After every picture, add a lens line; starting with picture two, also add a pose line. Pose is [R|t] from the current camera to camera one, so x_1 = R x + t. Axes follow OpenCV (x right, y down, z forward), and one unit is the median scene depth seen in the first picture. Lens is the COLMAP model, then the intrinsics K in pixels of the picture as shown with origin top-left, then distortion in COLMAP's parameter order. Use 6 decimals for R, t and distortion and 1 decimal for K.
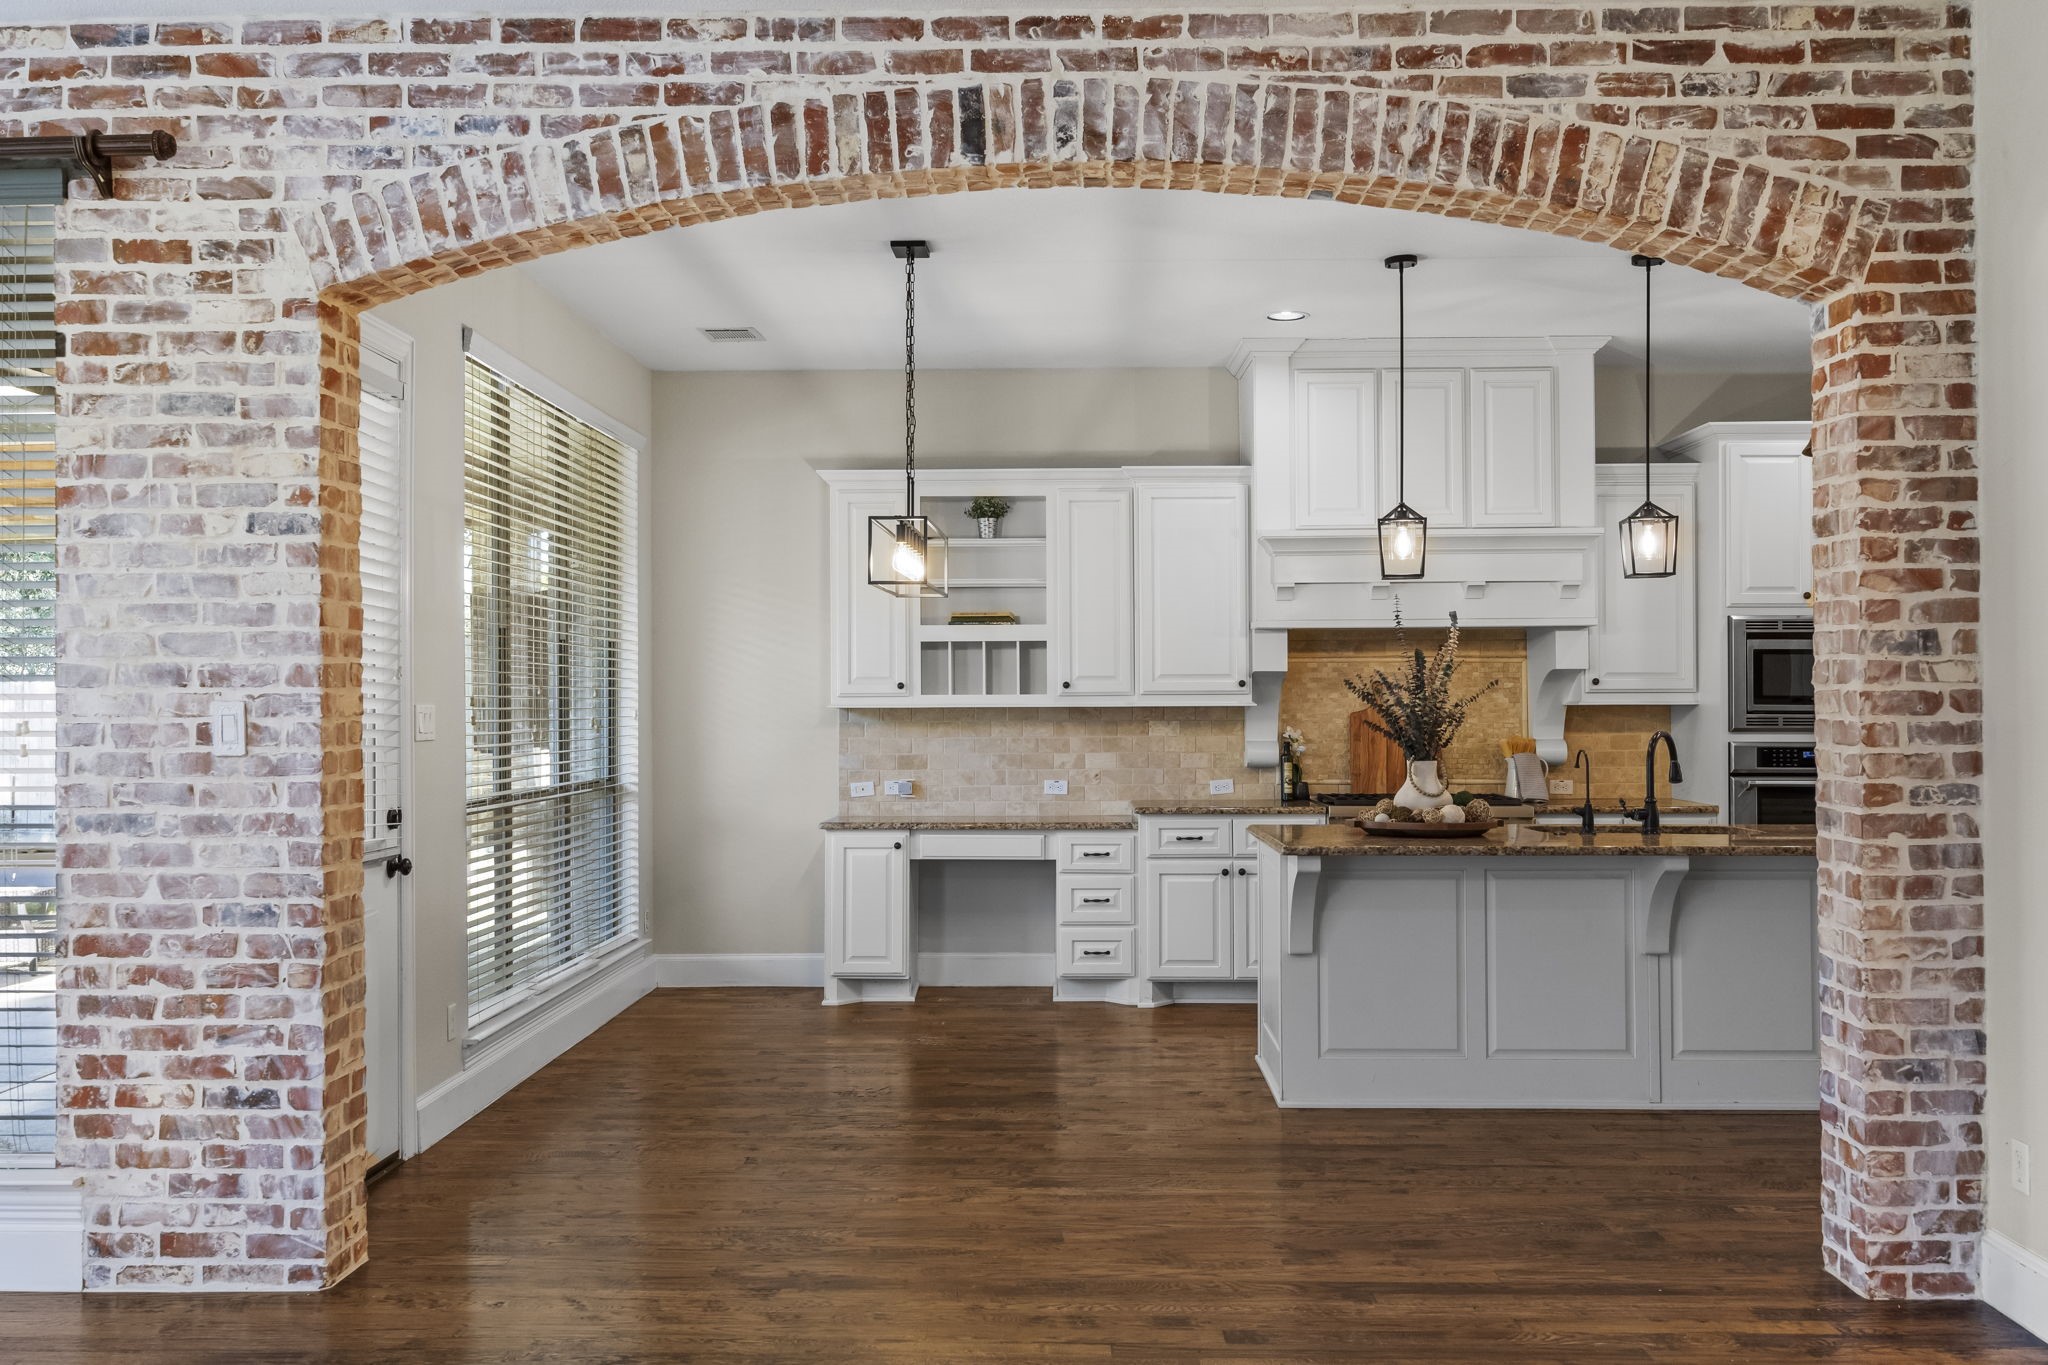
lens RADIAL K [[1785.0, 0, 1023.8], [0, 1785.0, 683.5], [0, 0, 1]] dist [0.001252, -0.012681]
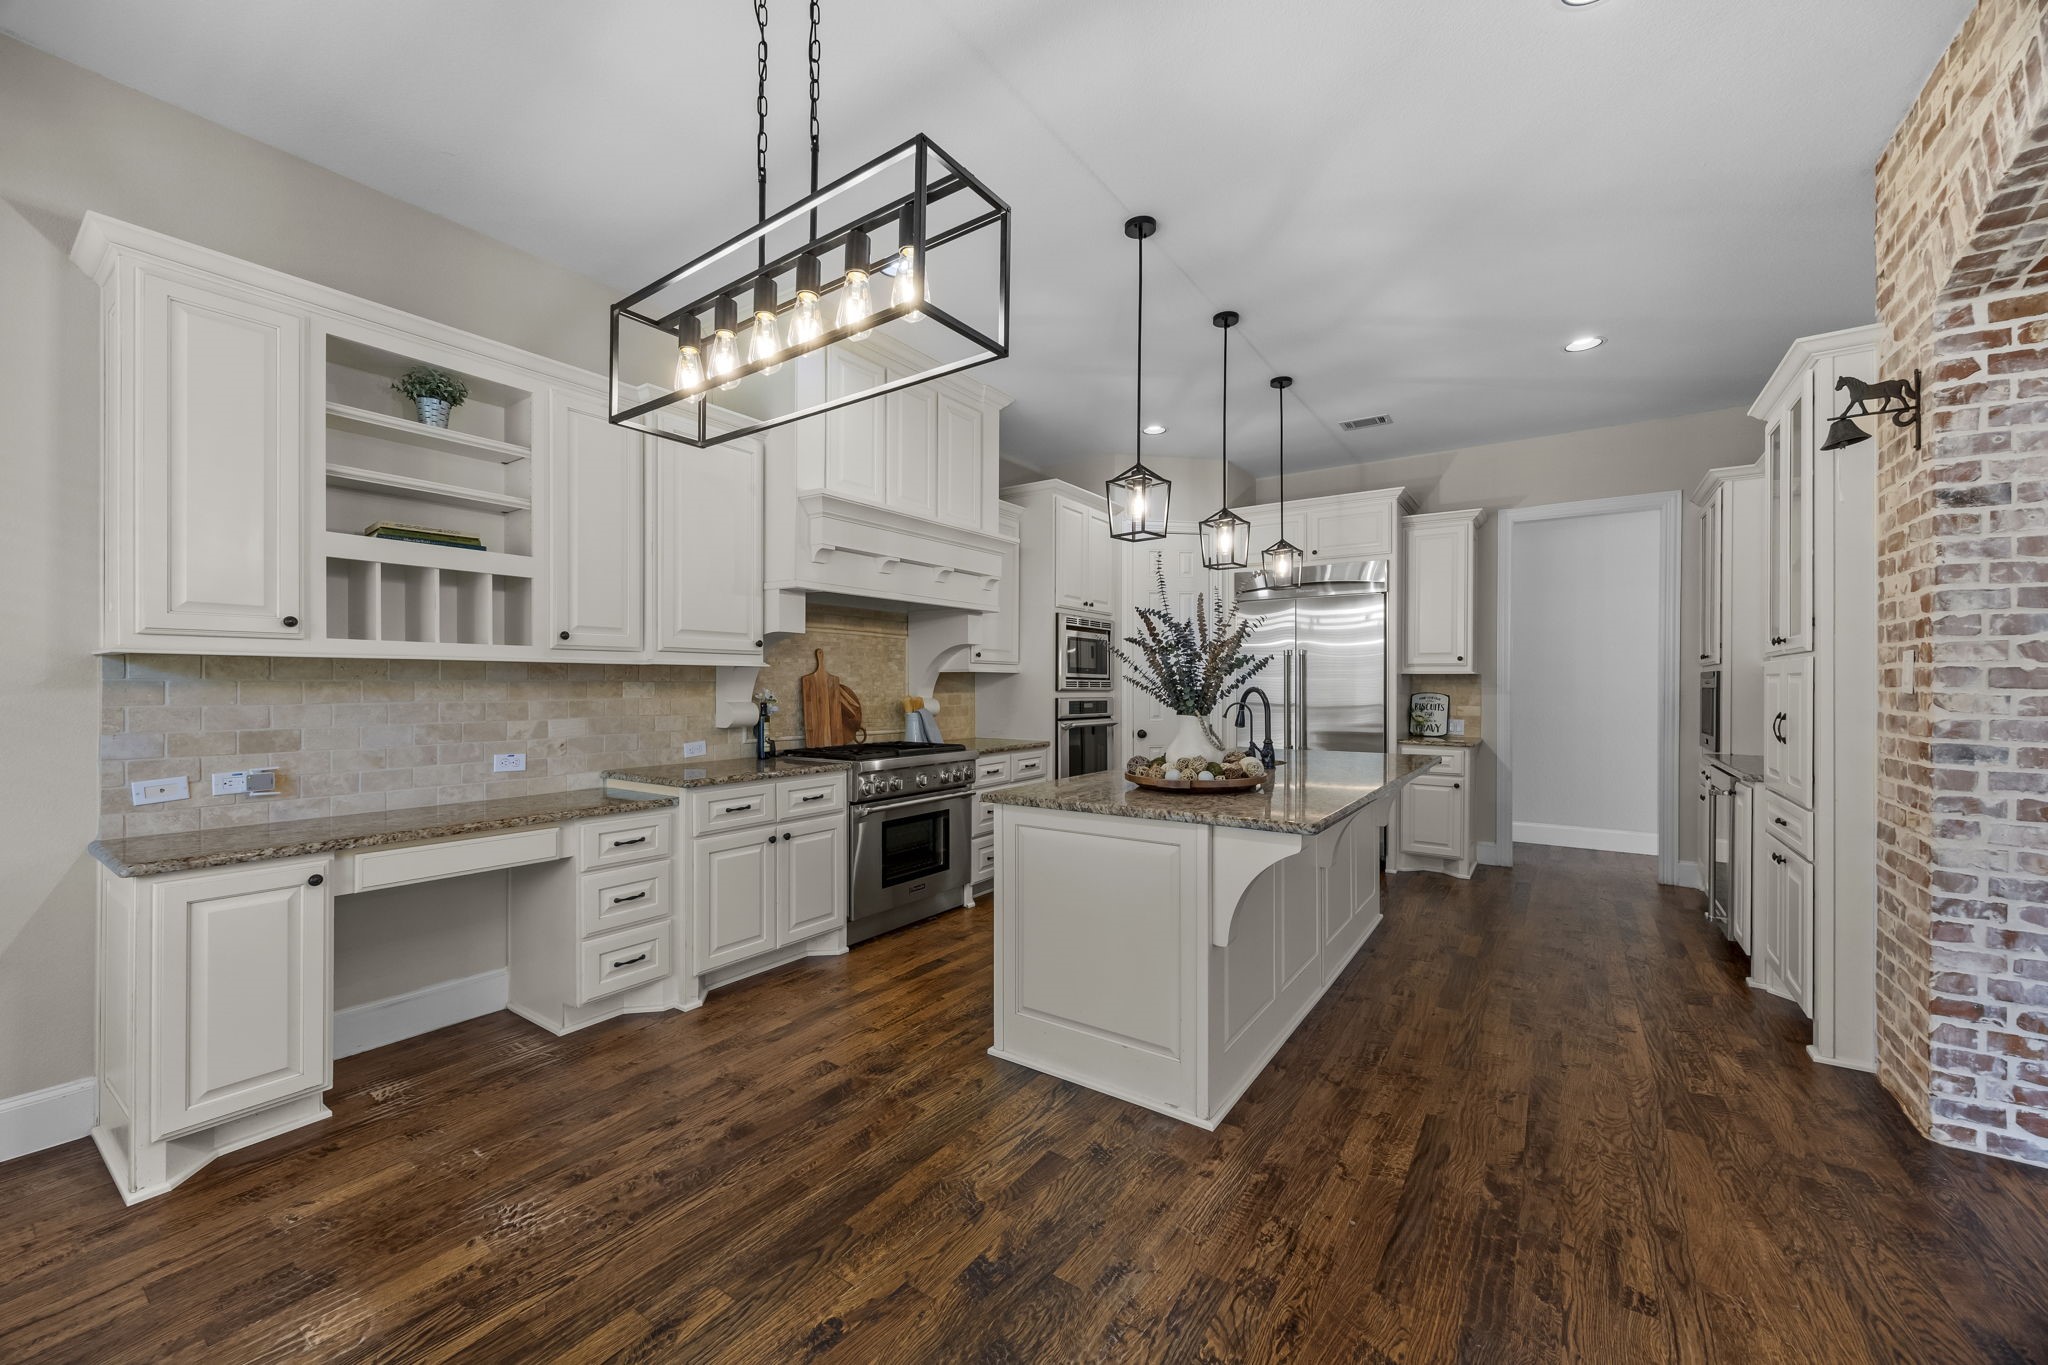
lens RADIAL K [[785.3, 0, 1022.4], [0, 785.3, 686.3], [0, 0, 1]] dist [-0.000146, 0.000056]
pose [[0.551629, 0.003434, 0.834082, -0.311760], [-0.012660, 0.999911, 0.004256, 0.038959], [-0.833993, -0.012907, 0.551623, 1.253929]]
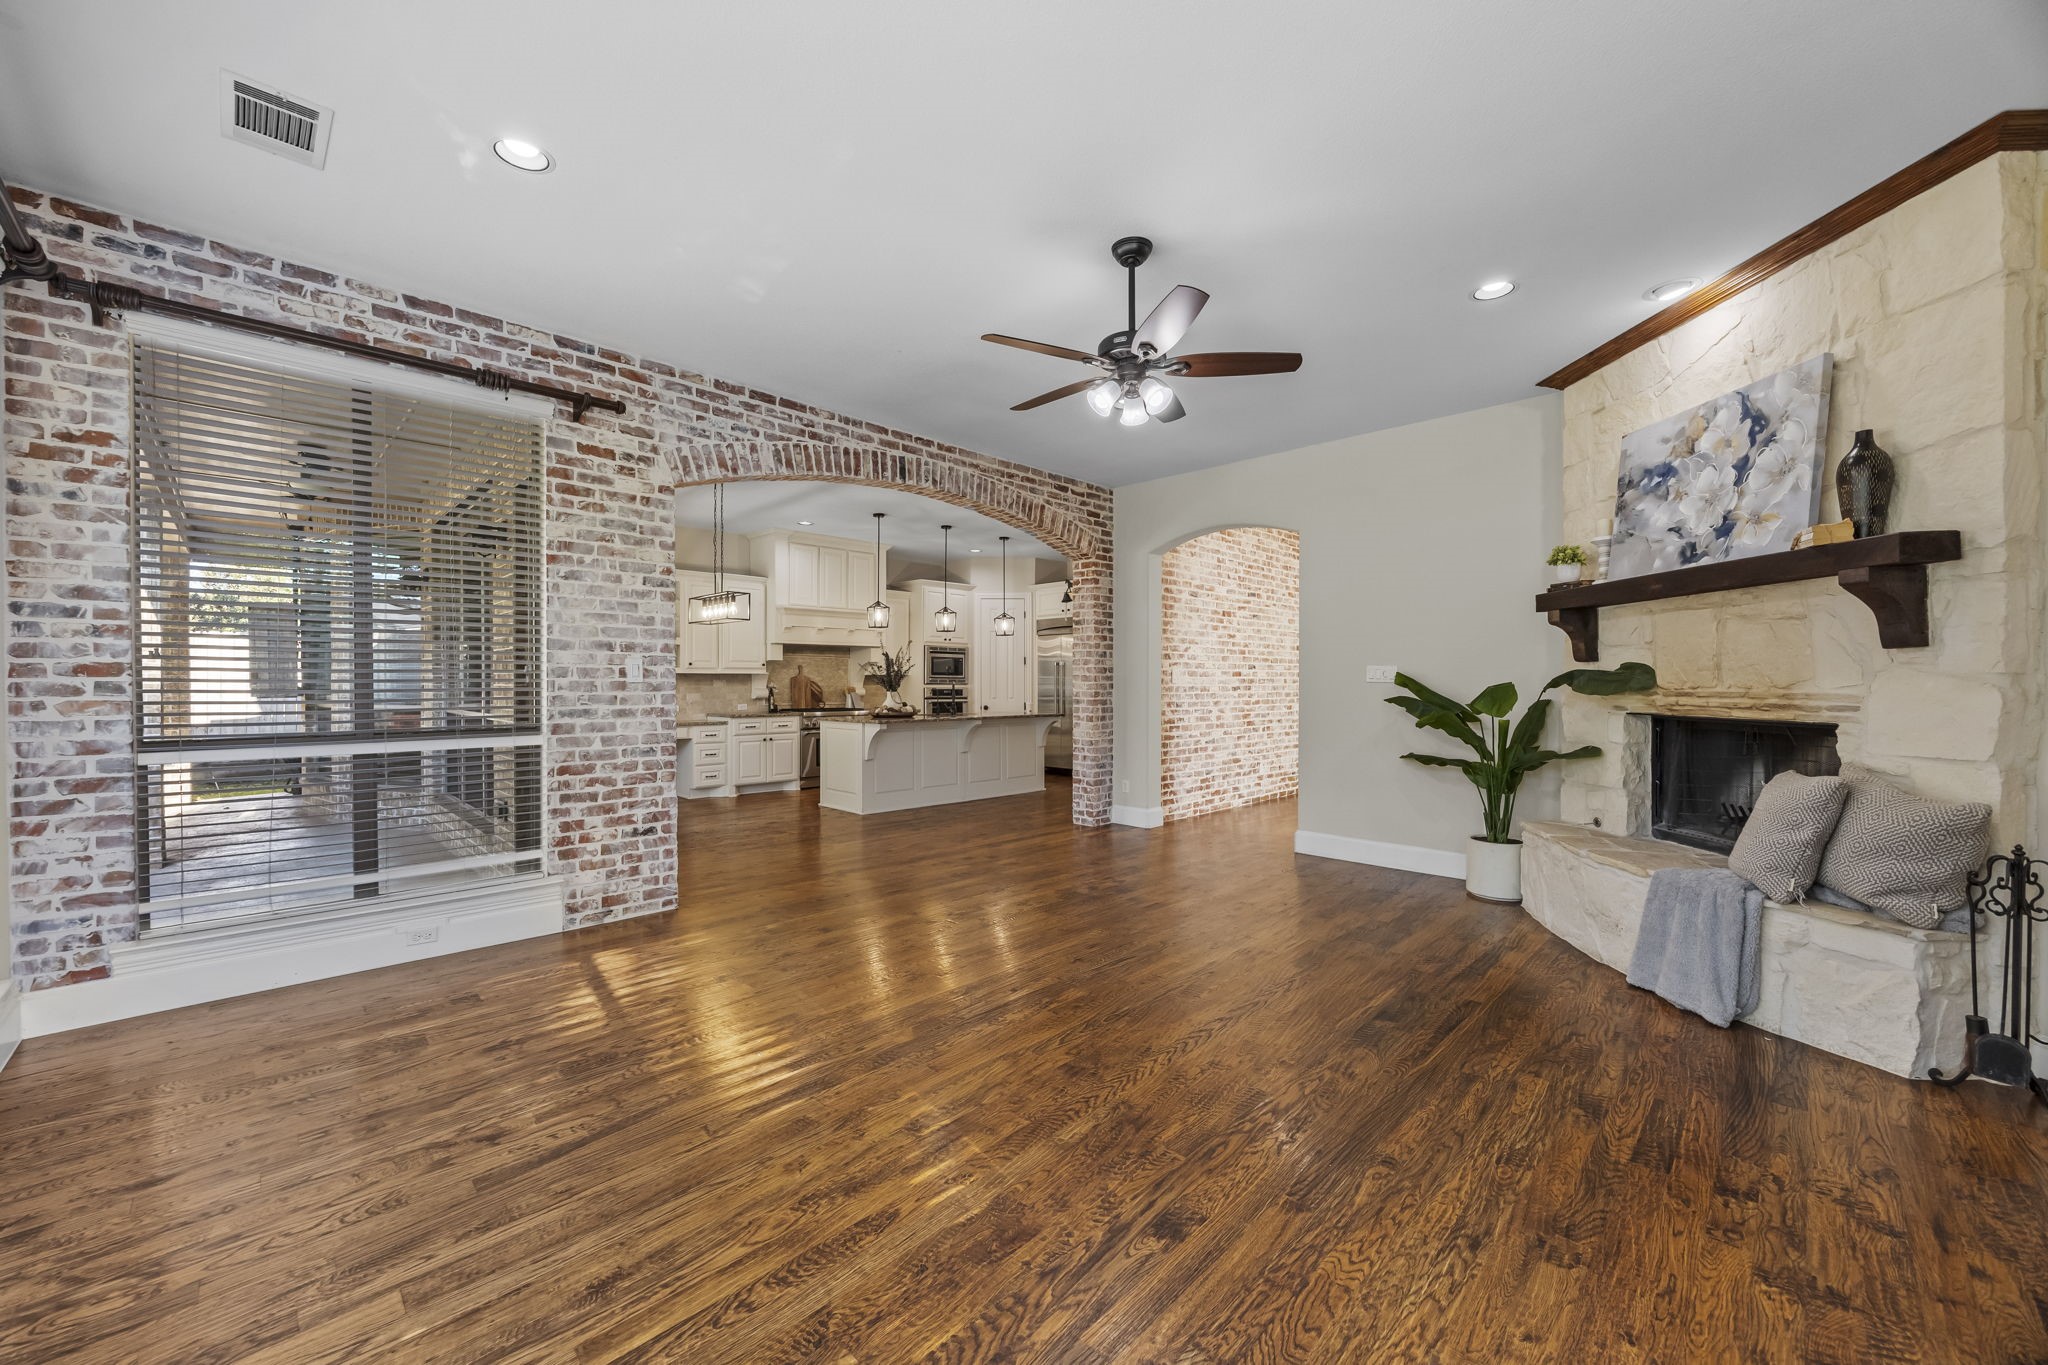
lens RADIAL K [[785.3, 0, 1019.0], [0, 785.3, 692.8], [0, 0, 1]] dist [-0.000146, 0.000056]
pose [[0.695814, -0.004944, 0.718205, -0.821841], [-0.011268, 0.999778, 0.017799, 0.030365], [-0.718134, -0.020477, 0.695604, -0.046961]]
